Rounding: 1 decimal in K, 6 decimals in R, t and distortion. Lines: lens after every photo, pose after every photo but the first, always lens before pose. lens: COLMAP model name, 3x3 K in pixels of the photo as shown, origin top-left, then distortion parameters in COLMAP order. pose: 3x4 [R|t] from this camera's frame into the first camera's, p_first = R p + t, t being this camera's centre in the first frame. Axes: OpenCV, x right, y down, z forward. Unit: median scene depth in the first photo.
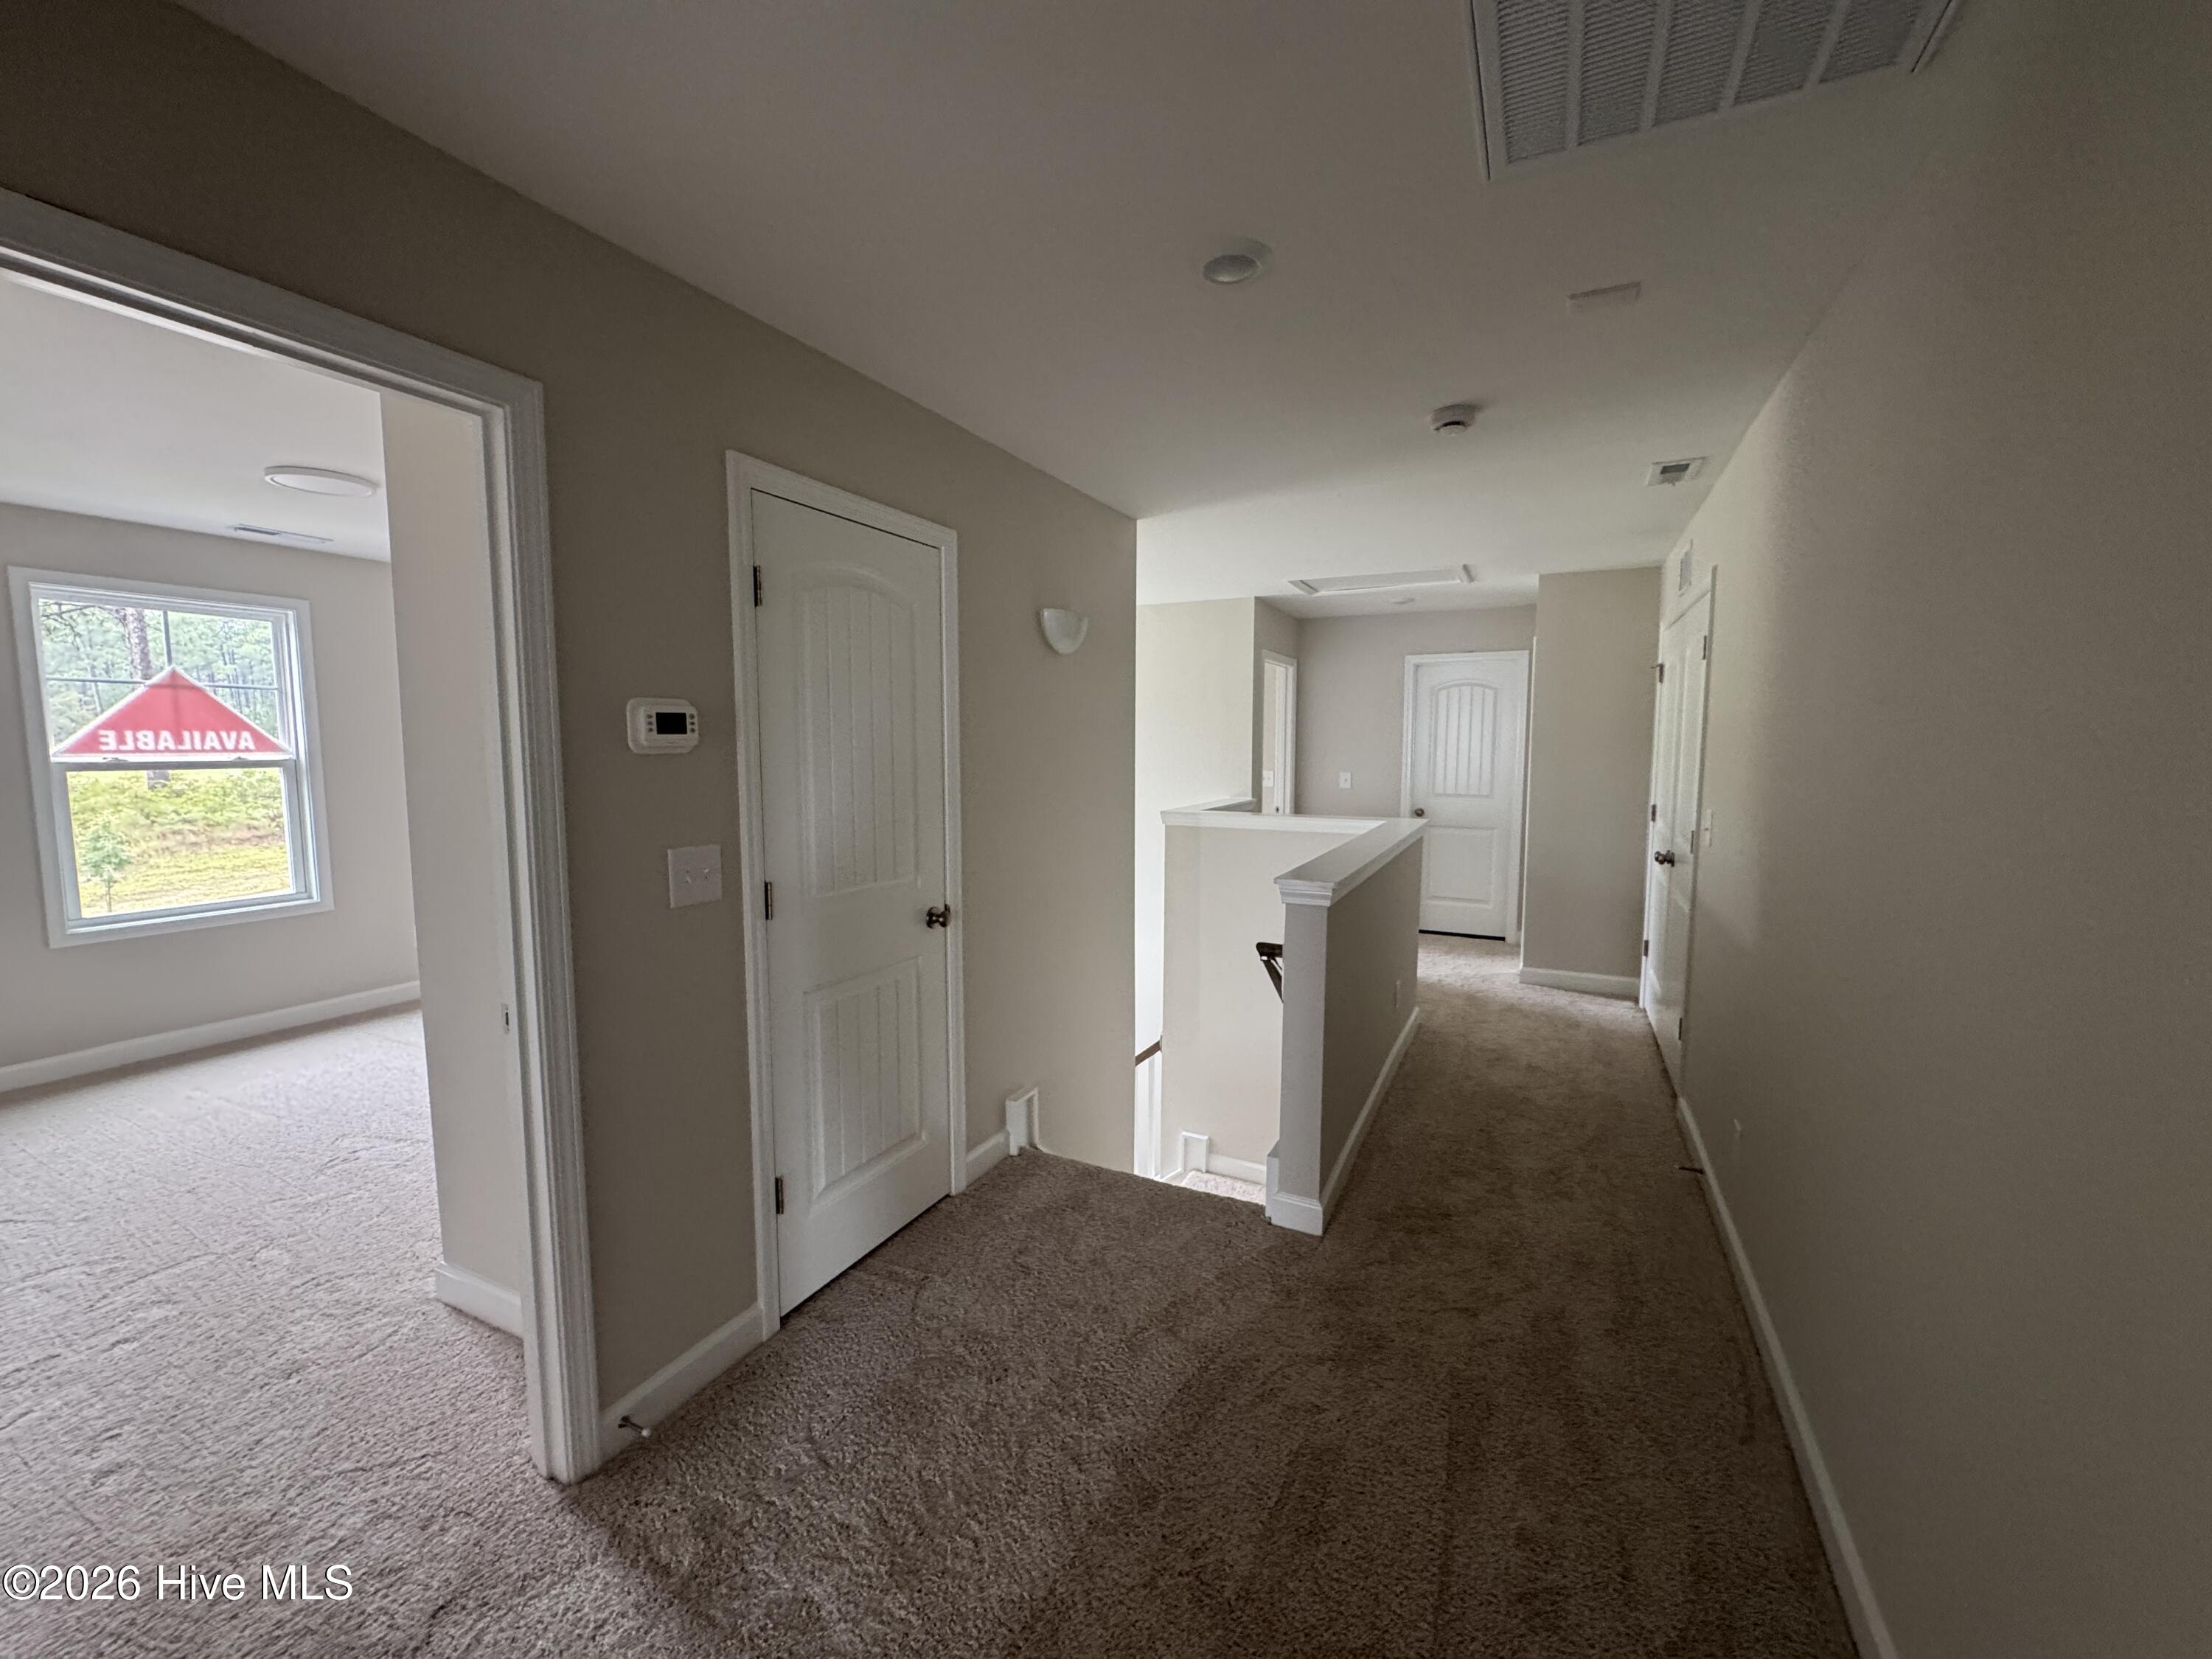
lens RADIAL K [[881.5, 0, 1129.1], [0, 881.5, 823.6], [0, 0, 1]] dist [-0.004081, 0.001017]
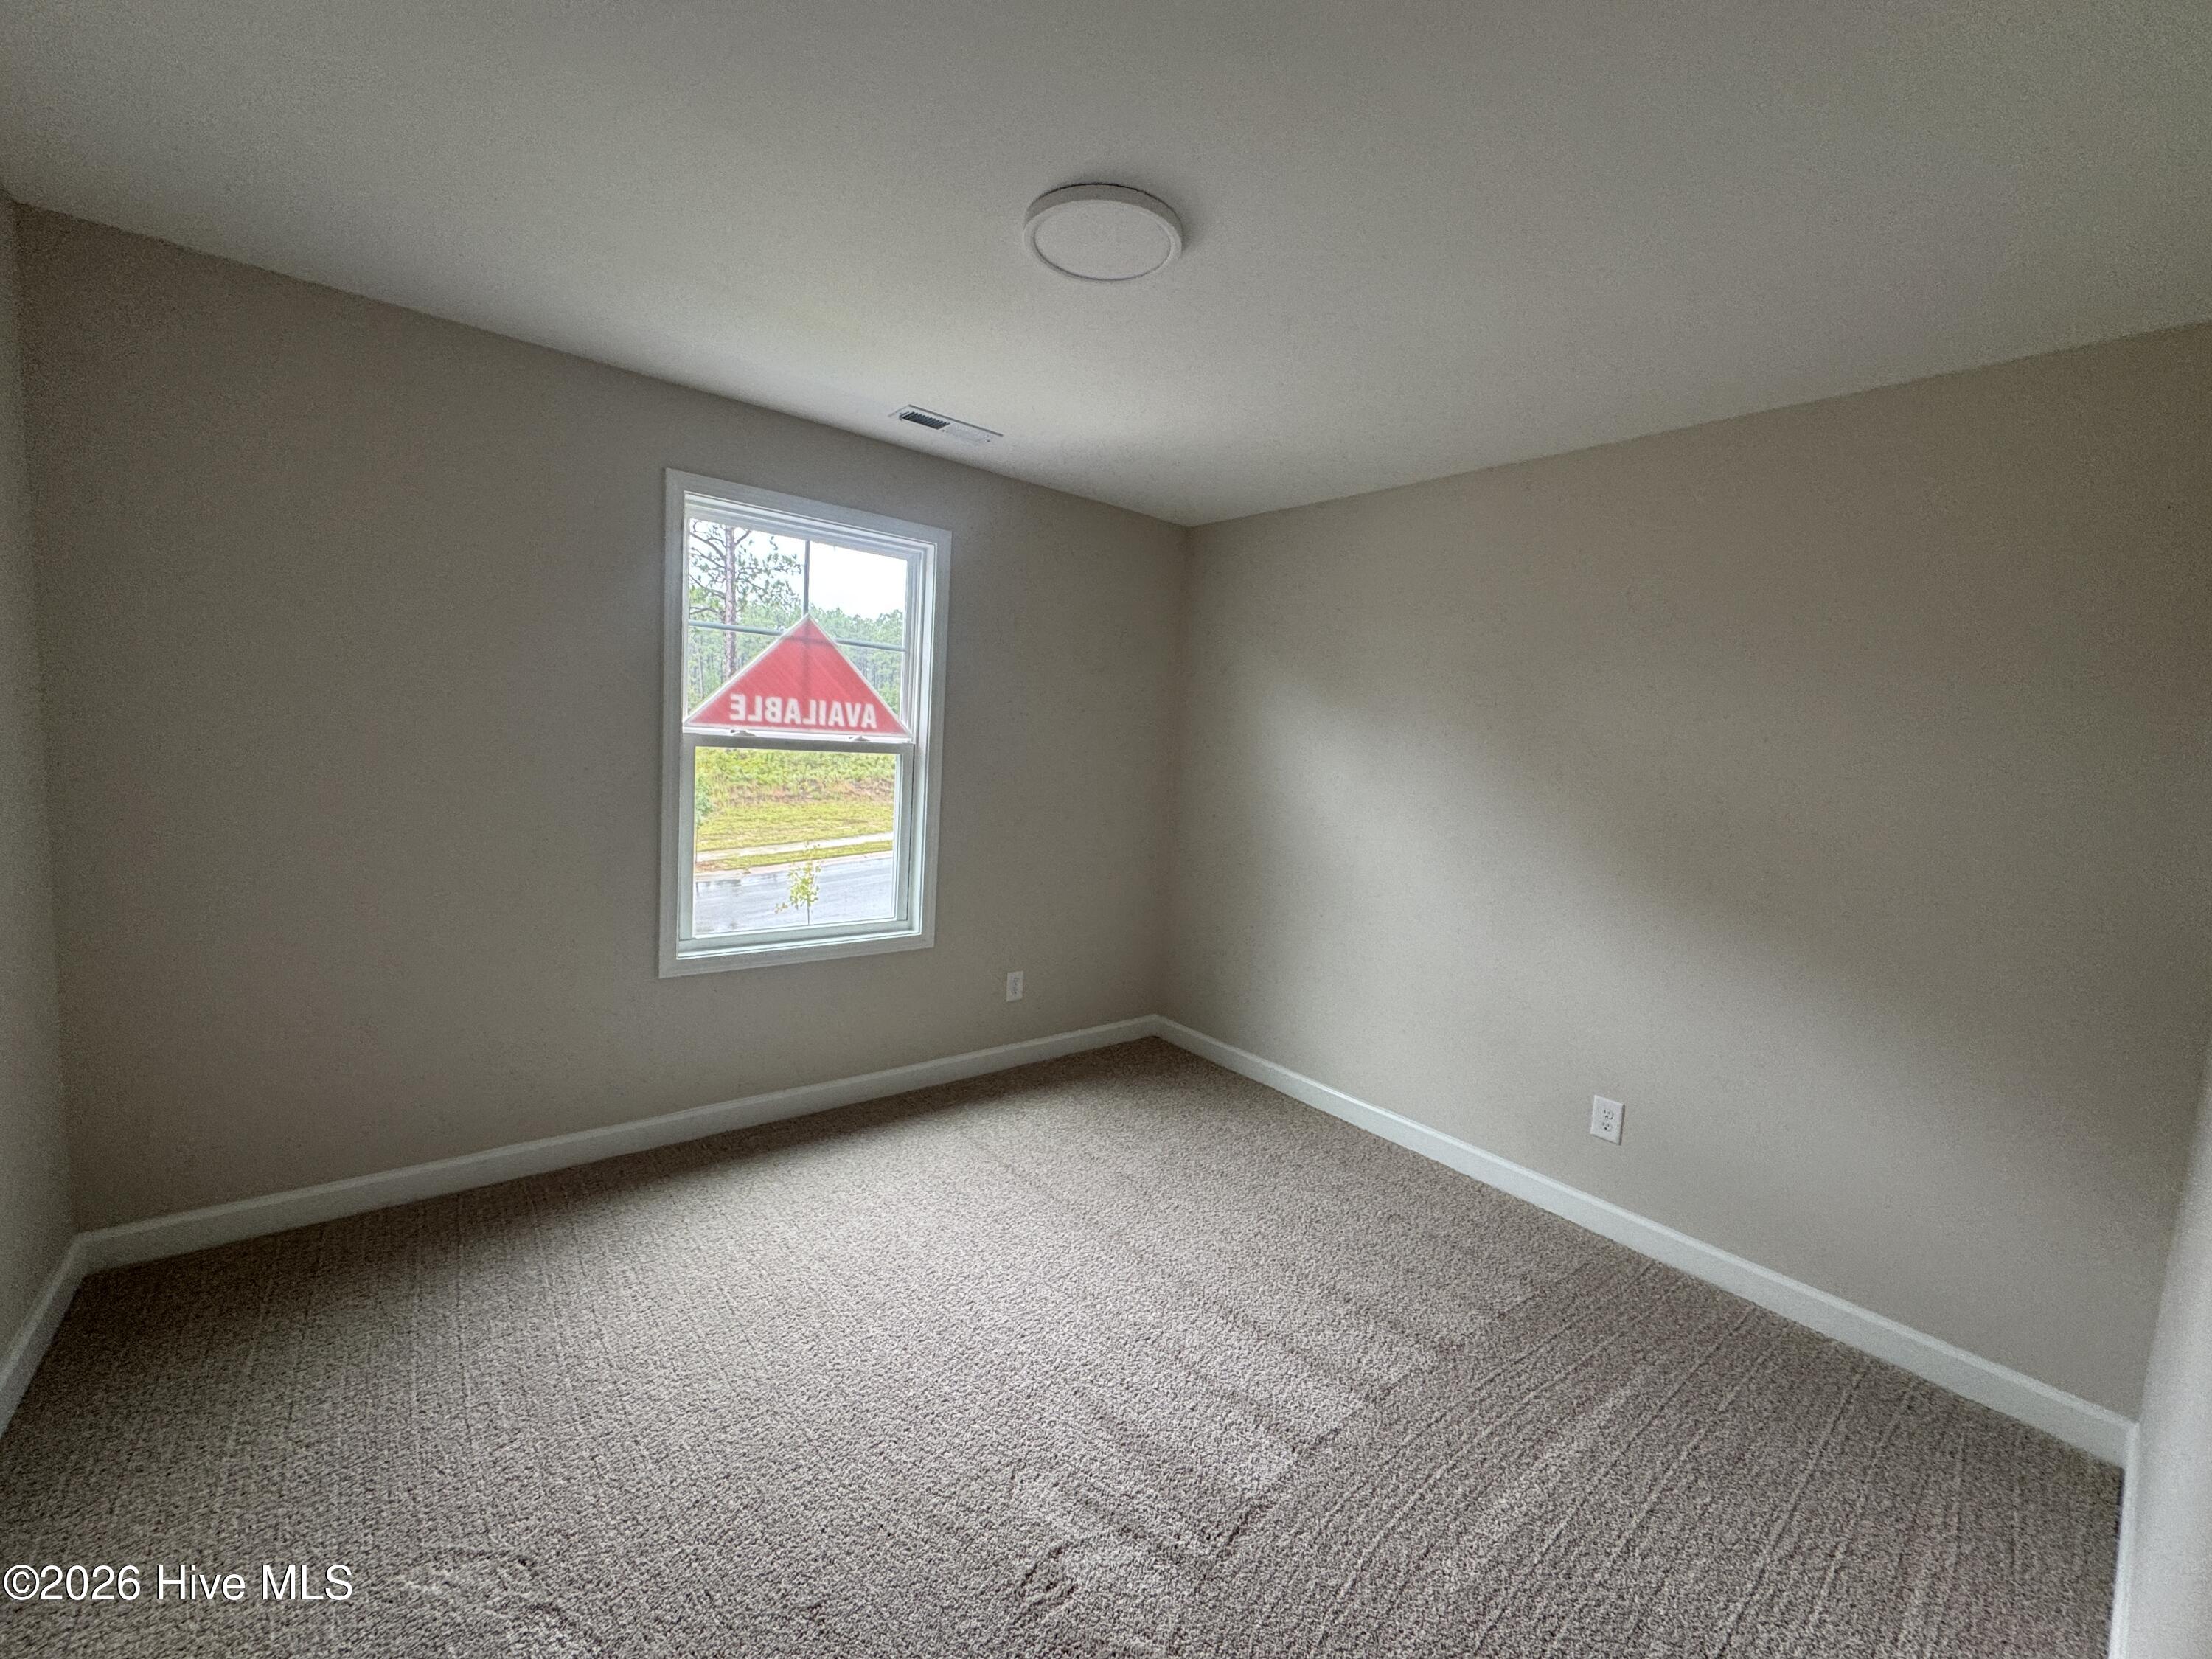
lens RADIAL K [[881.5, 0, 1127.0], [0, 881.5, 819.3], [0, 0, 1]] dist [-0.004081, 0.001017]
pose [[0.914857, 0.090118, -0.393593, -0.517487], [-0.095354, 0.995424, 0.006276, -0.033670], [0.392357, 0.031789, 0.919264, 0.411730]]
